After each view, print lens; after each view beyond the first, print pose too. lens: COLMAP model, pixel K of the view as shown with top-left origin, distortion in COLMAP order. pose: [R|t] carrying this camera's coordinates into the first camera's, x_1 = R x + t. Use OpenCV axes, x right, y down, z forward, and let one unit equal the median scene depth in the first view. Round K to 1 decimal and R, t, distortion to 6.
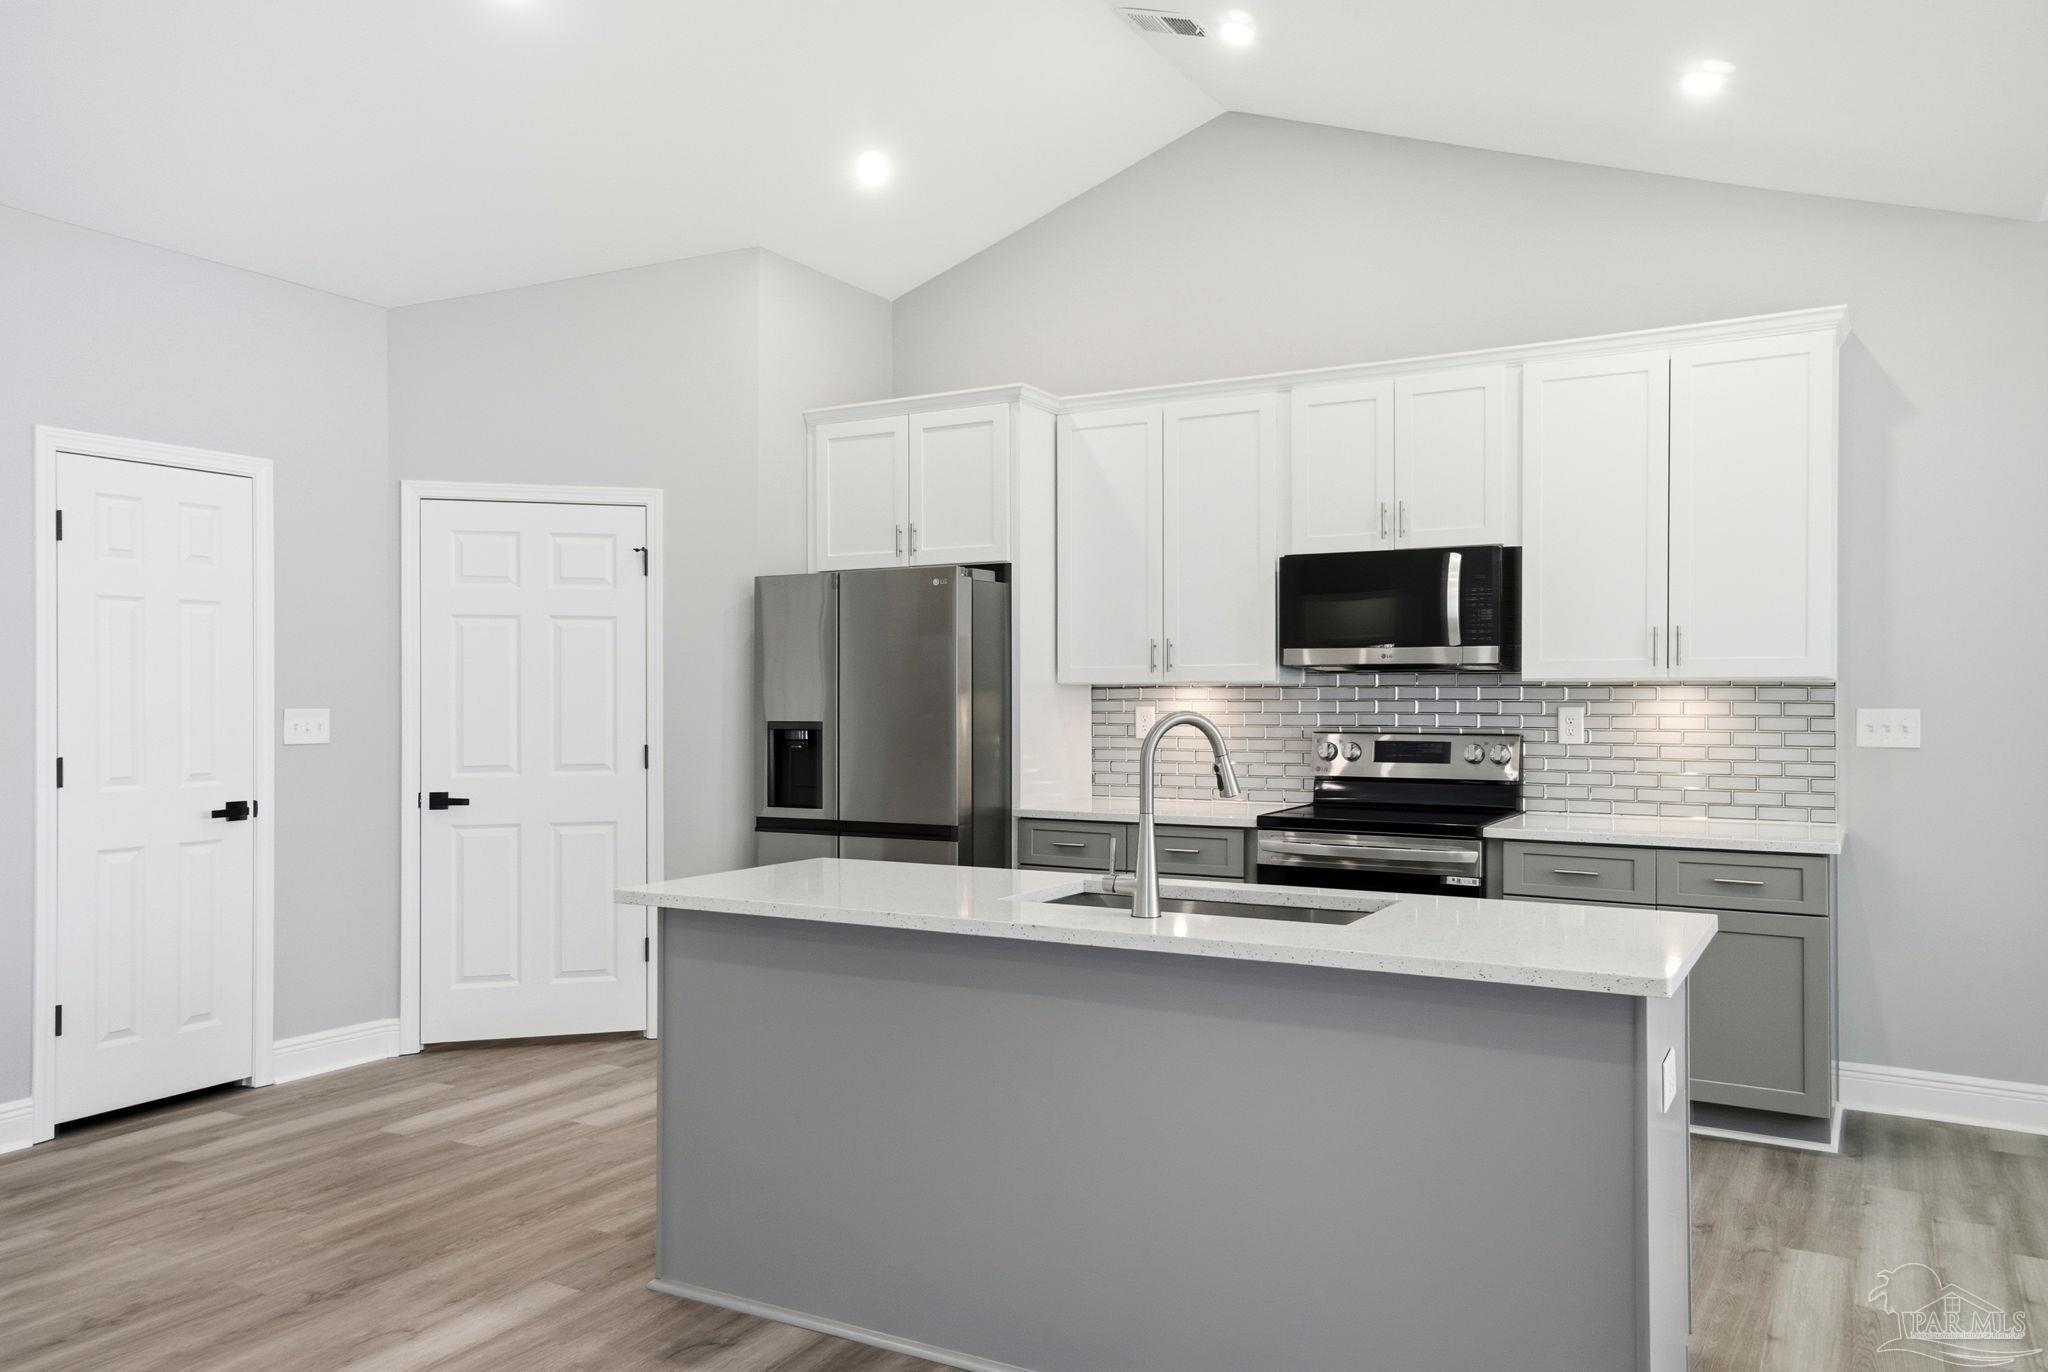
lens RADIAL K [[1499.6, 0, 1042.8], [0, 1499.6, 698.0], [0, 0, 1]] dist [0.005846, 0.031735]
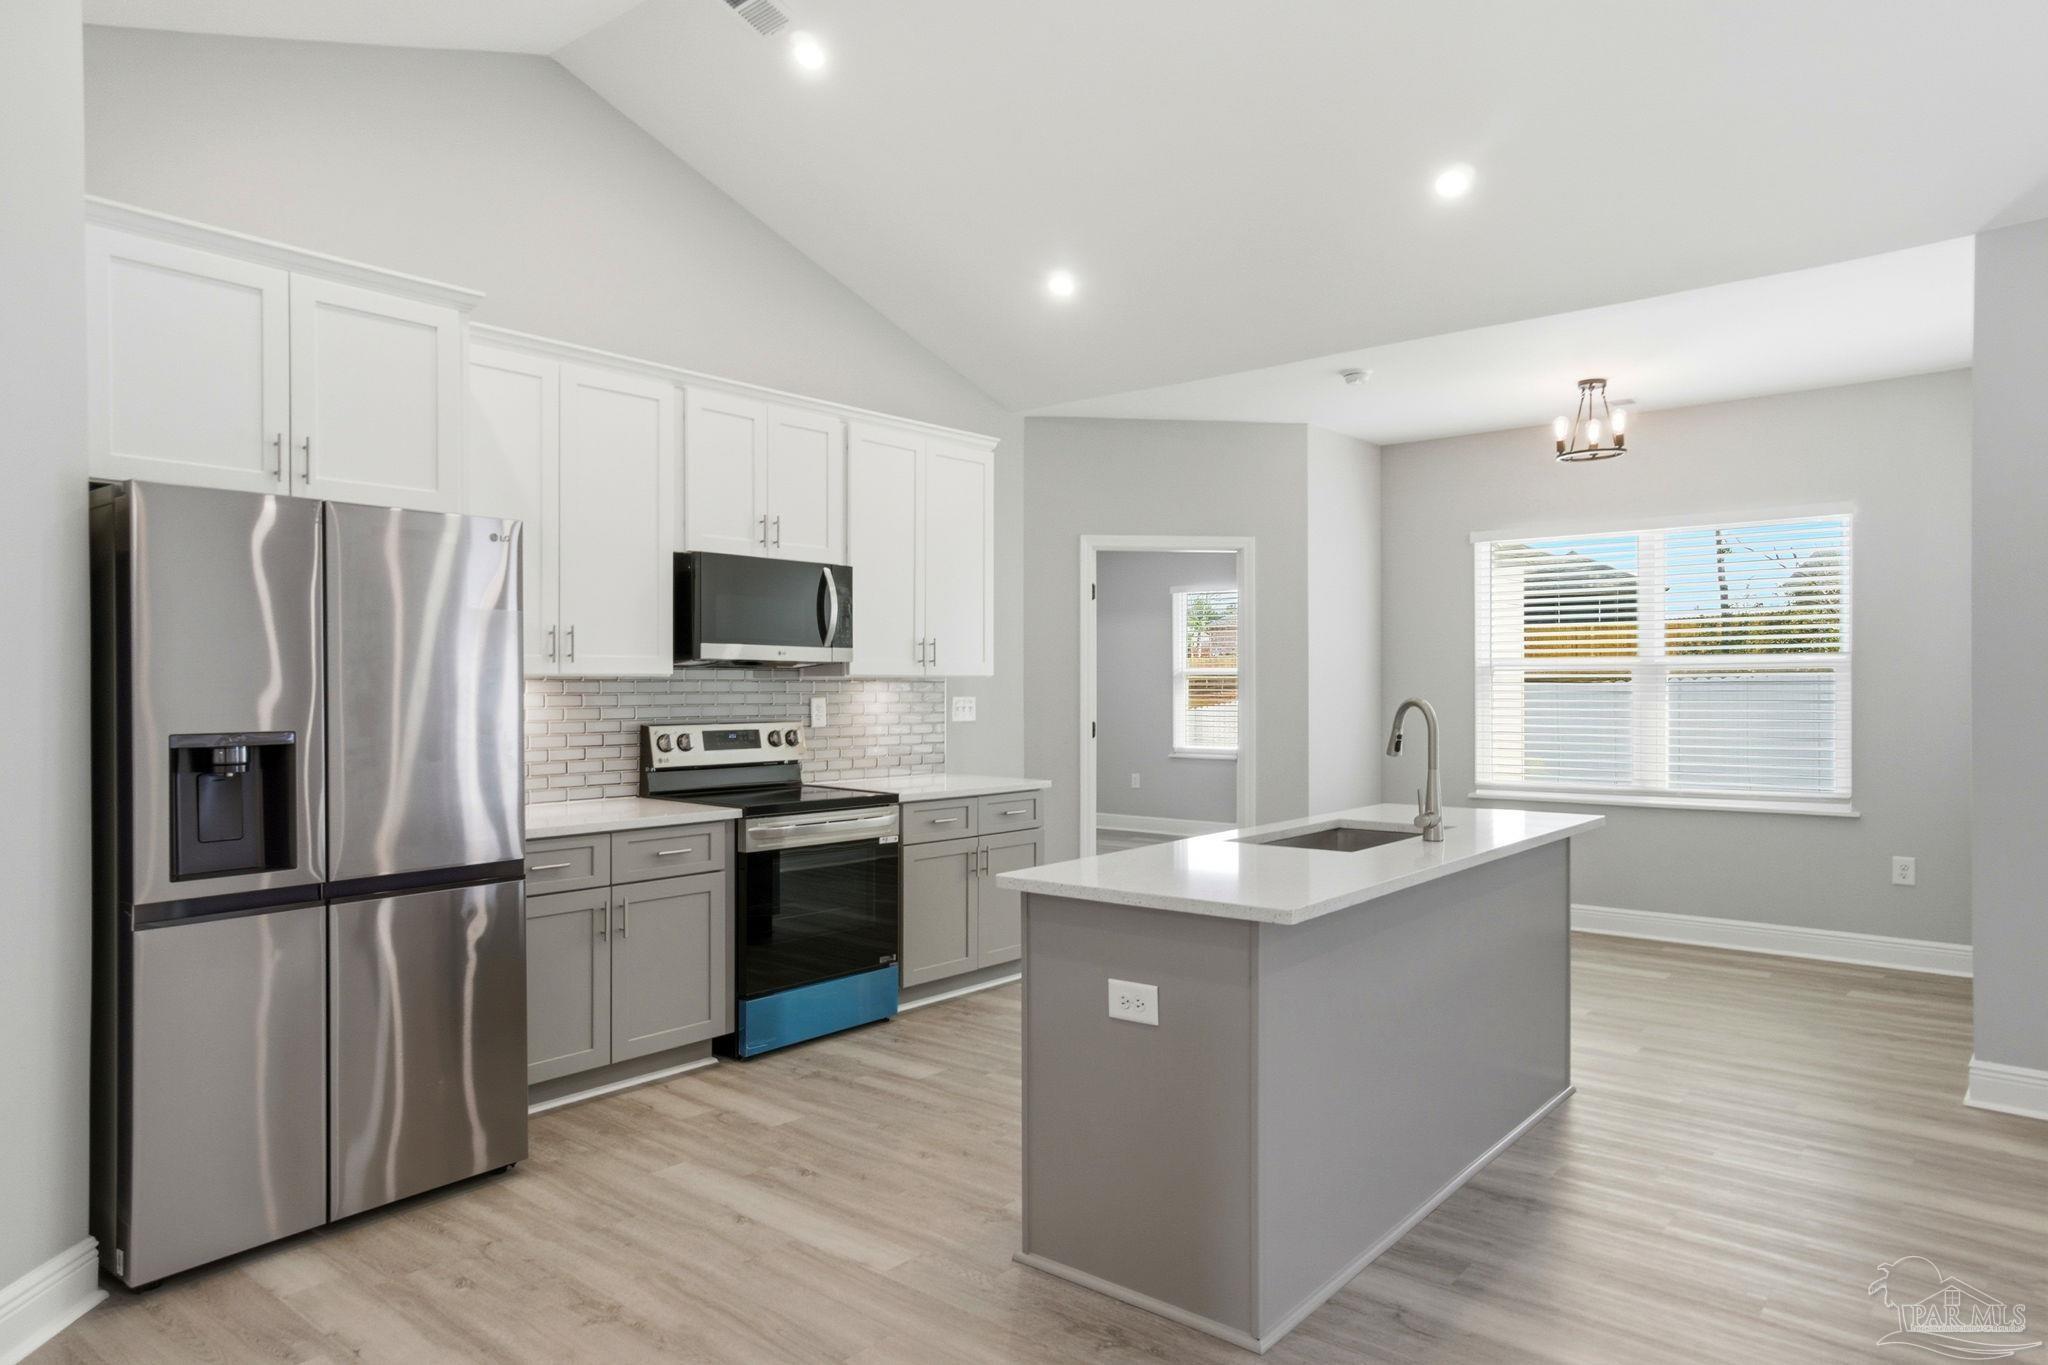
lens RADIAL K [[1262.8, 0, 1029.2], [0, 1262.8, 676.3], [0, 0, 1]] dist [0.007105, 0.004912]
pose [[0.181306, 0.009057, 0.983385, -0.658012], [0.006269, 0.999927, -0.010365, 0.000372], [-0.983407, 0.008044, 0.181236, 0.640258]]
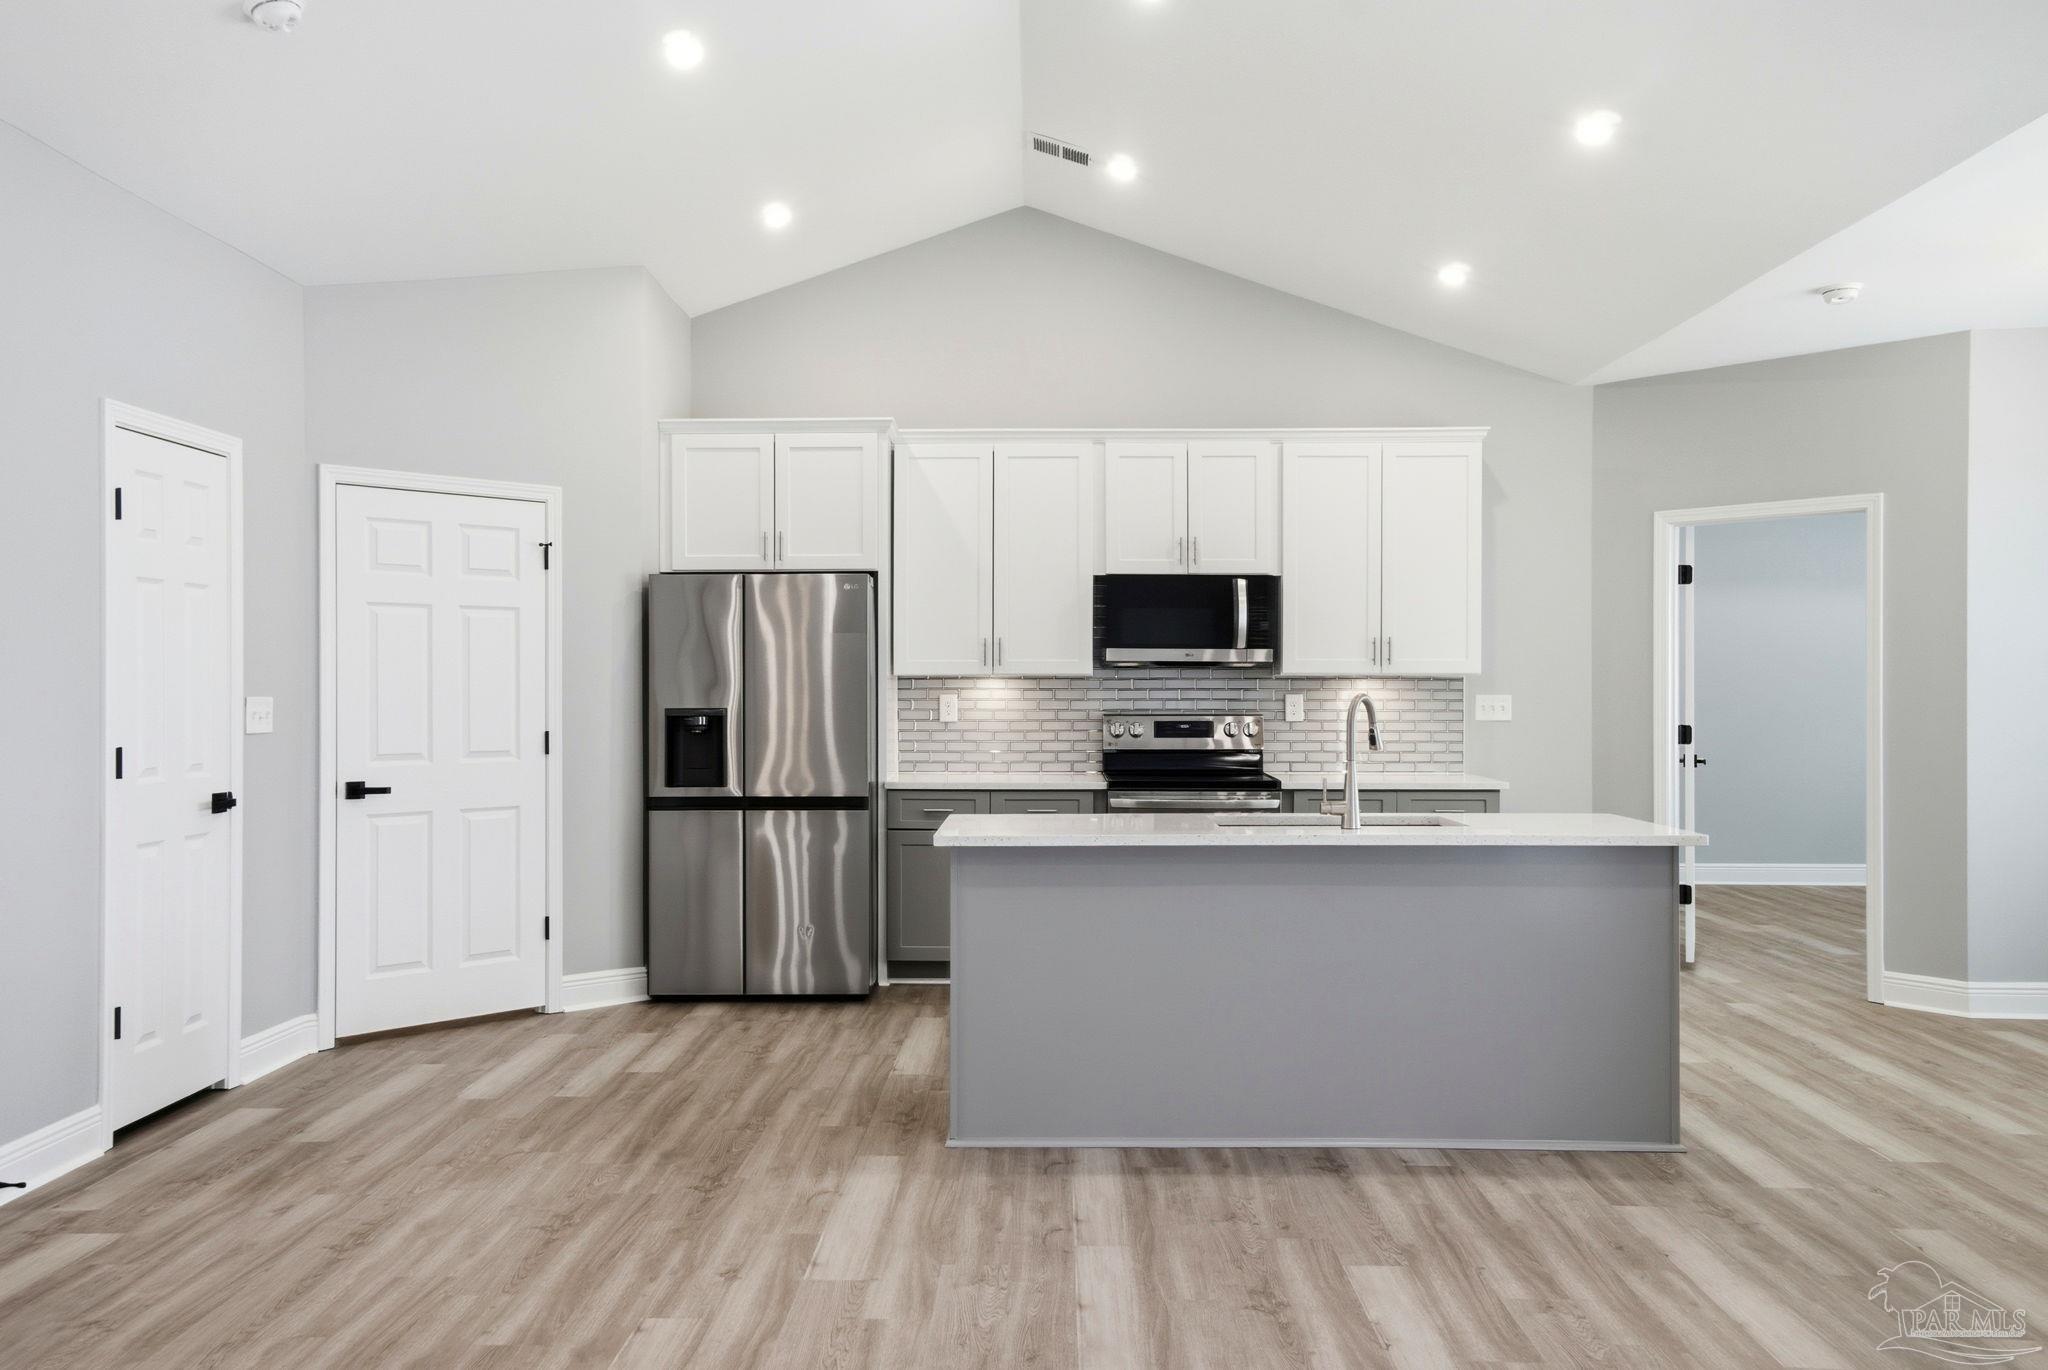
lens RADIAL K [[1574.0, 0, 1042.9], [0, 1574.0, 684.5], [0, 0, 1]] dist [0.023692, 0.019338]
pose [[0.875681, 0.002552, 0.482882, -0.538624], [-0.000616, 0.999991, -0.004167, 0.003224], [-0.482889, 0.003351, 0.875675, -0.138374]]
